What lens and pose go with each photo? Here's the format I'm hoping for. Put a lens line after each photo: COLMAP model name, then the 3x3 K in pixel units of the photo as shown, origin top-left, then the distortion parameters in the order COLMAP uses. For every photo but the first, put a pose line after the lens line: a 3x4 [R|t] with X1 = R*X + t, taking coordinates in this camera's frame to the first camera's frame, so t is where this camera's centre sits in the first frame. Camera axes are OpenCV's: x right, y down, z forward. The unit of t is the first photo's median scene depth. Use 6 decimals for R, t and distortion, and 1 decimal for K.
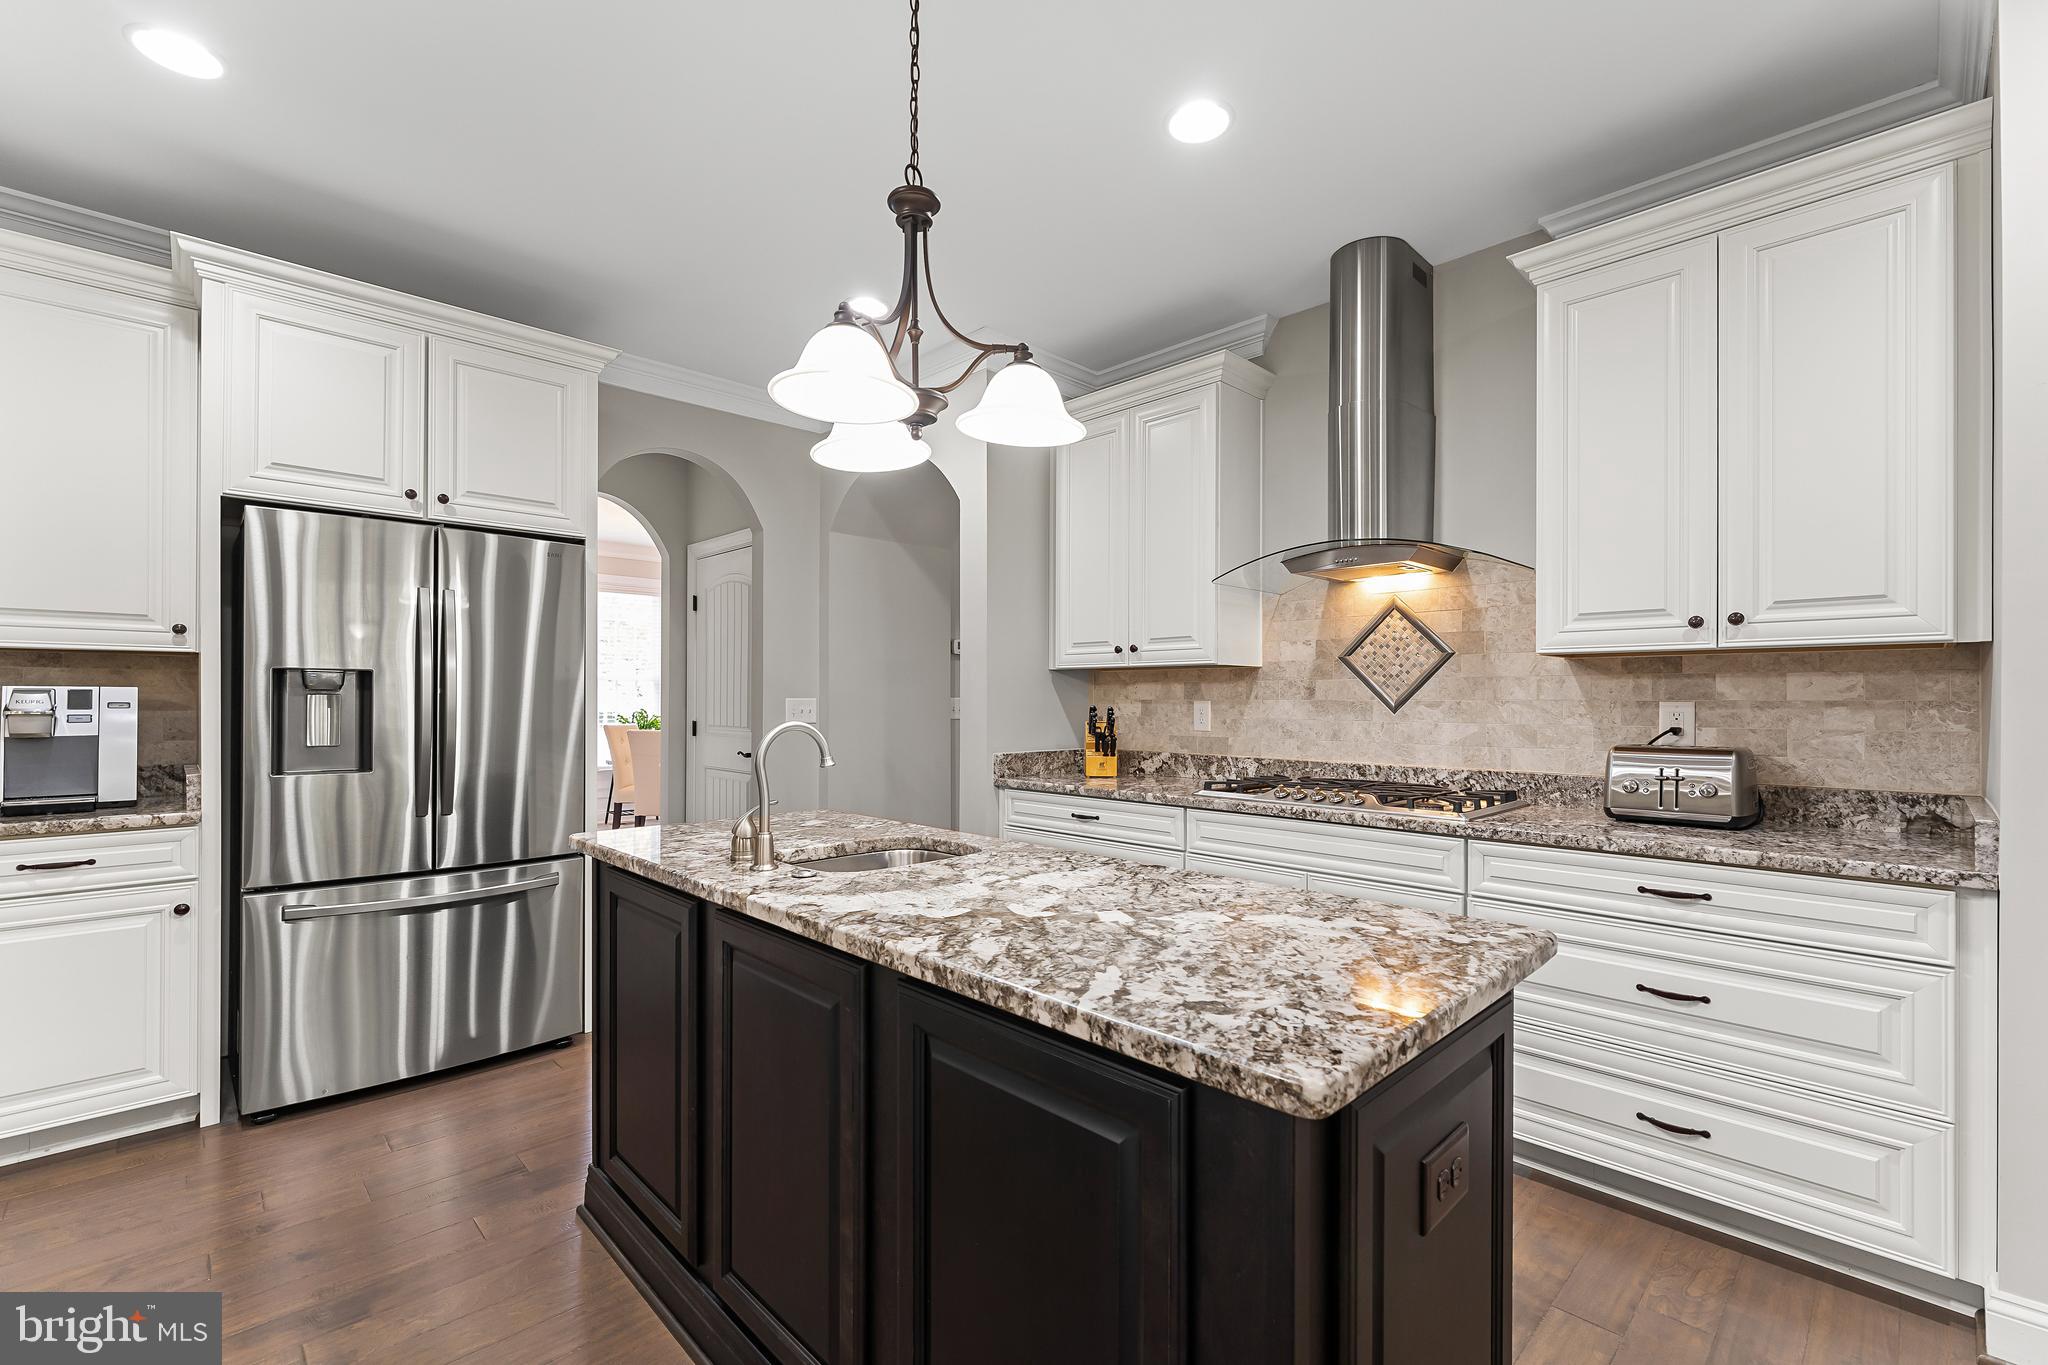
lens RADIAL K [[876.0, 0, 1028.5], [0, 876.0, 699.8], [0, 0, 1]] dist [-0.002223, -0.000248]
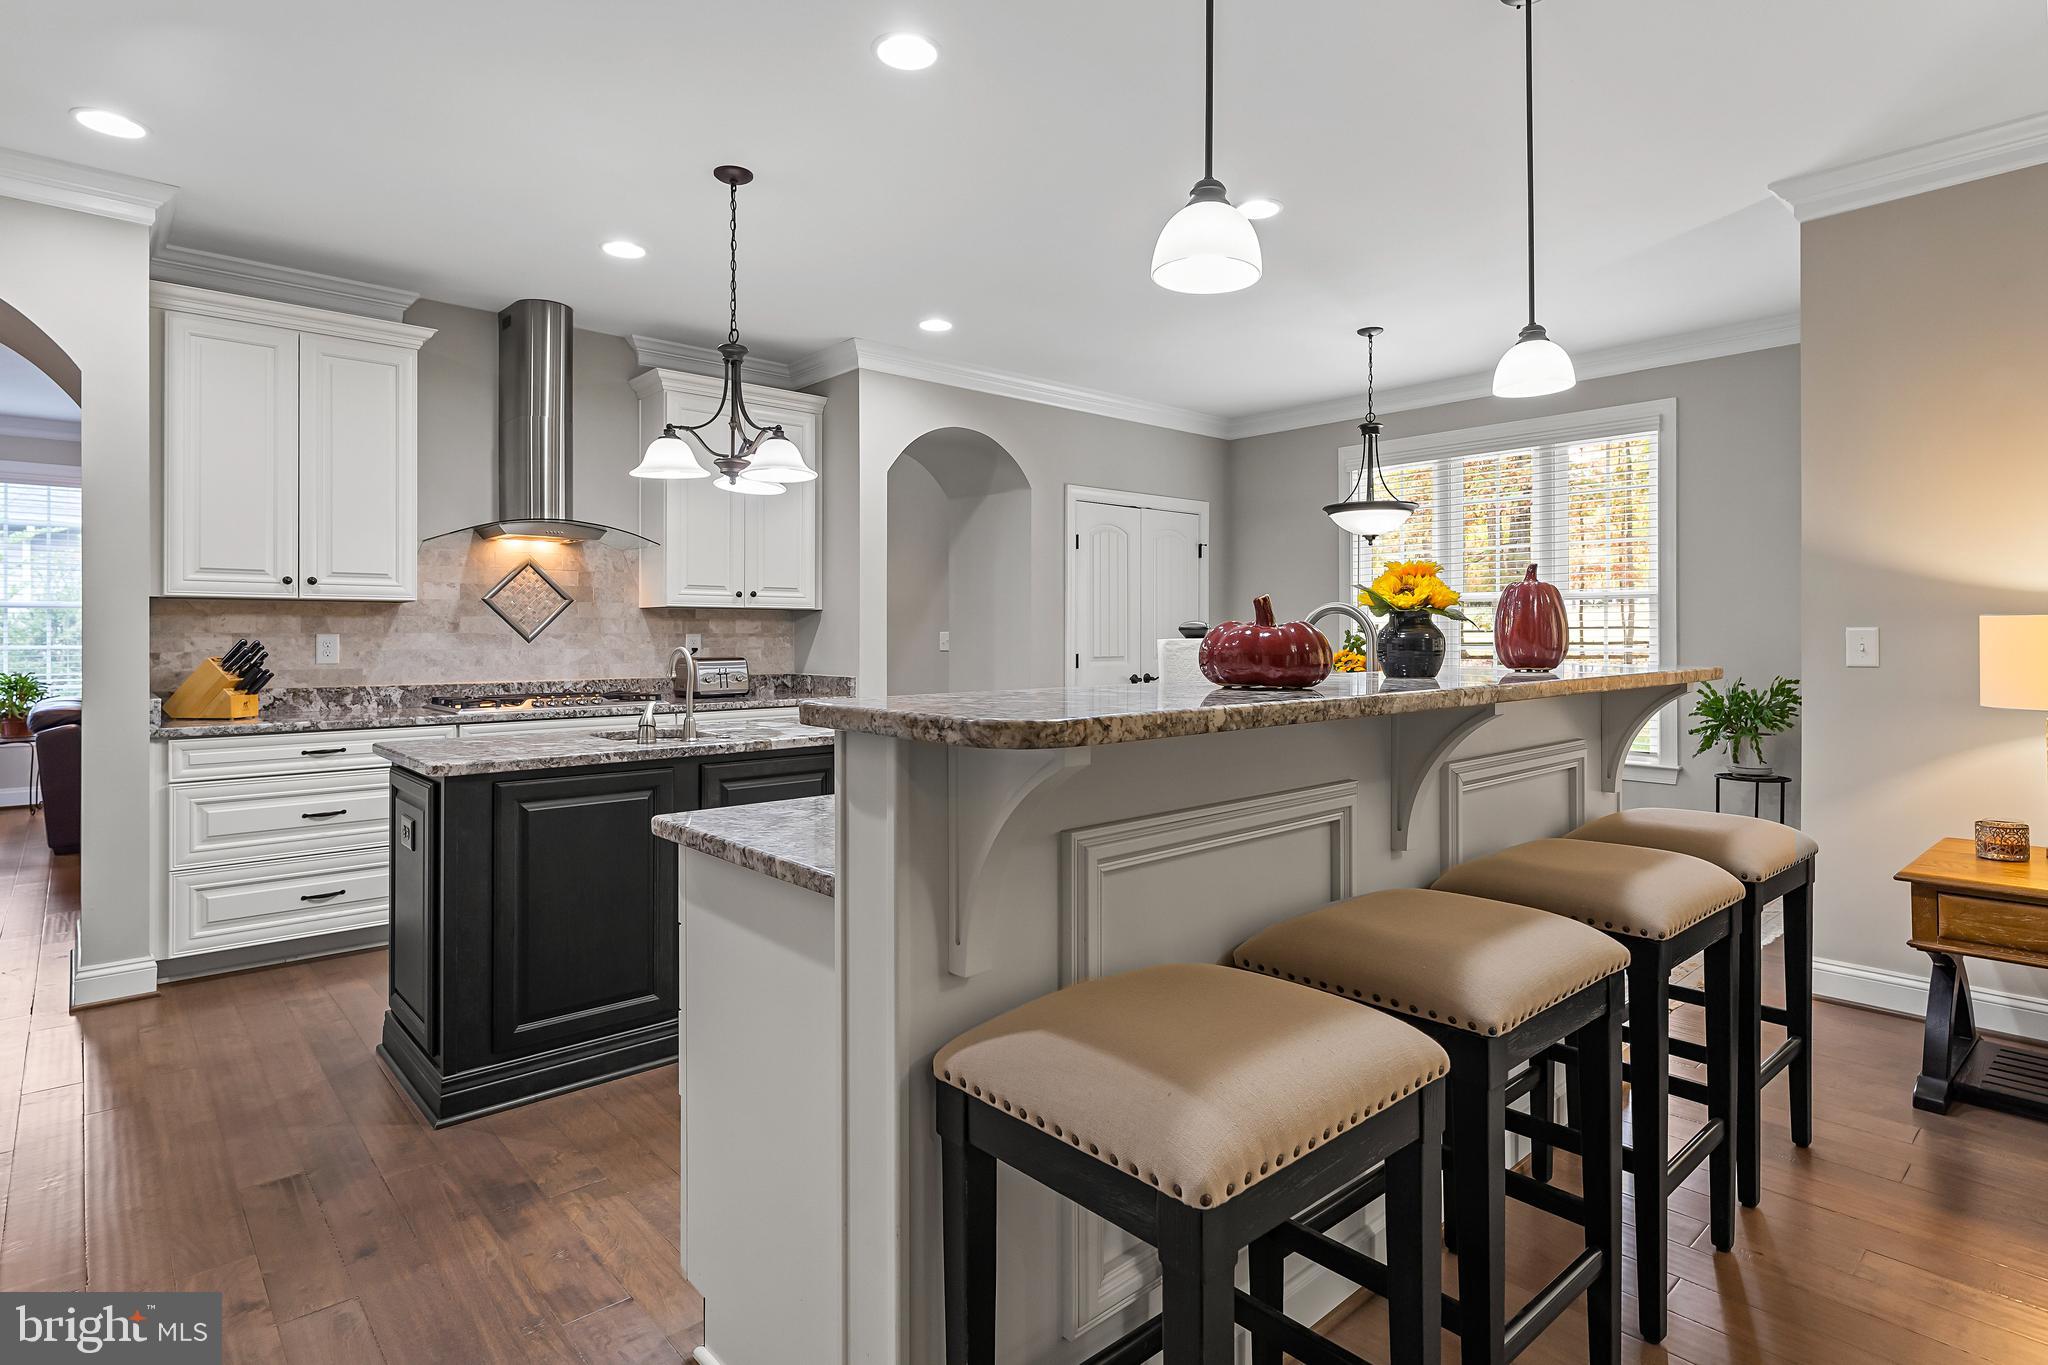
lens RADIAL K [[1049.1, 0, 1028.1], [0, 1049.1, 633.6], [0, 0, 1]] dist [0.000727, -0.000734]
pose [[0.041379, -0.001235, 0.999143, -1.373261], [-0.000230, 0.999999, 0.001246, -0.001393], [-0.999143, -0.000281, 0.041379, 0.199908]]
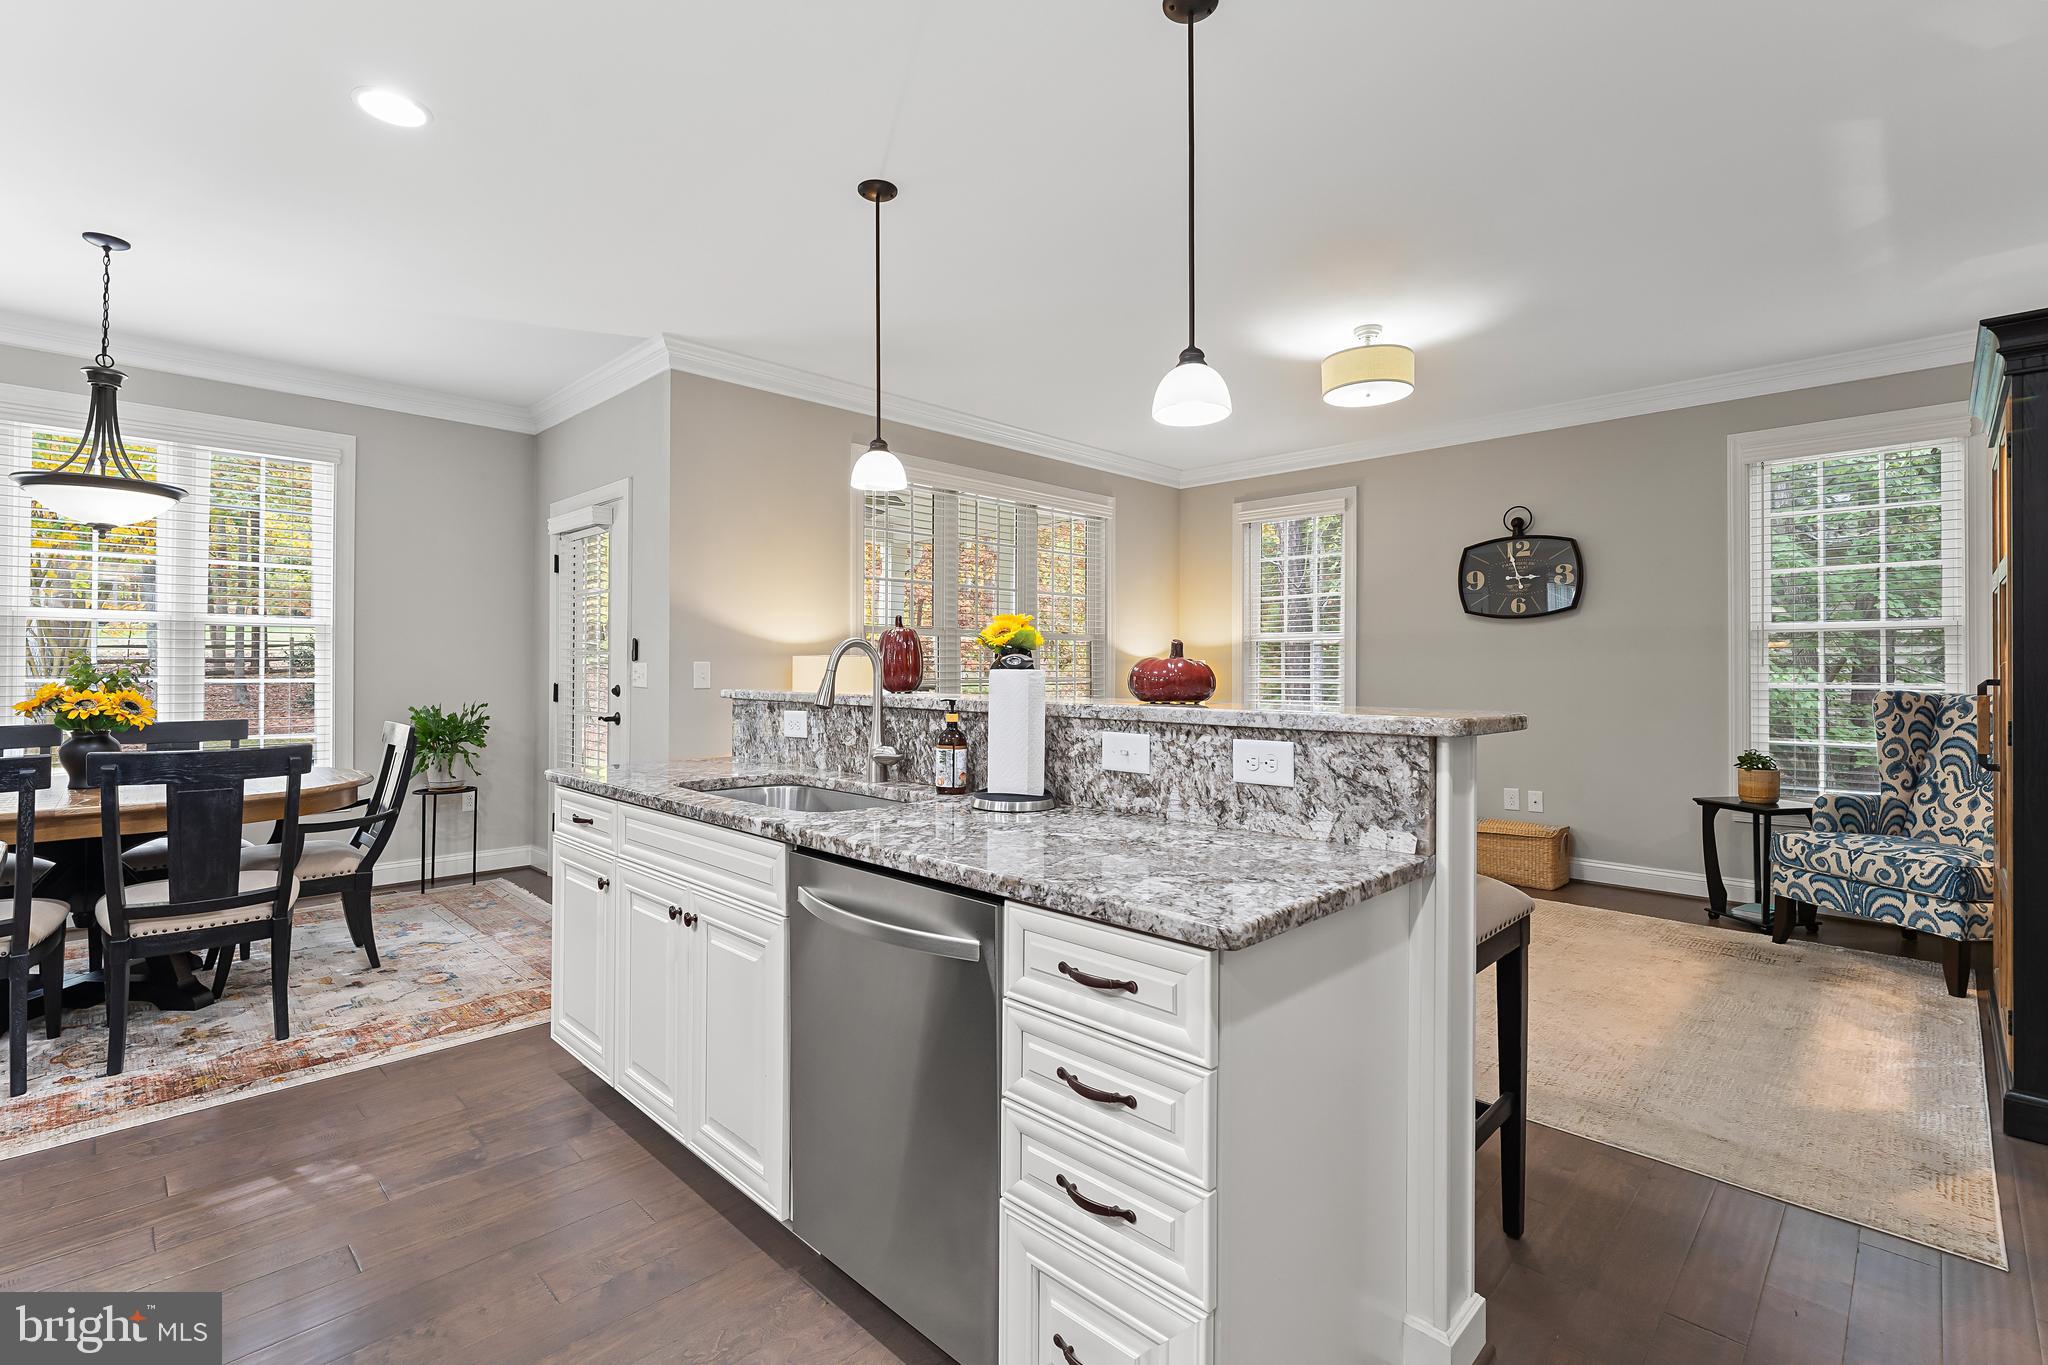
lens RADIAL K [[923.1, 0, 1016.5], [0, 923.1, 662.6], [0, 0, 1]] dist [0.000481, 0.000186]
pose [[-0.999907, -0.006557, -0.011930, -0.579490], [-0.006465, 0.999950, -0.007678, 0.003460], [0.011980, -0.007601, -0.999899, 0.904796]]
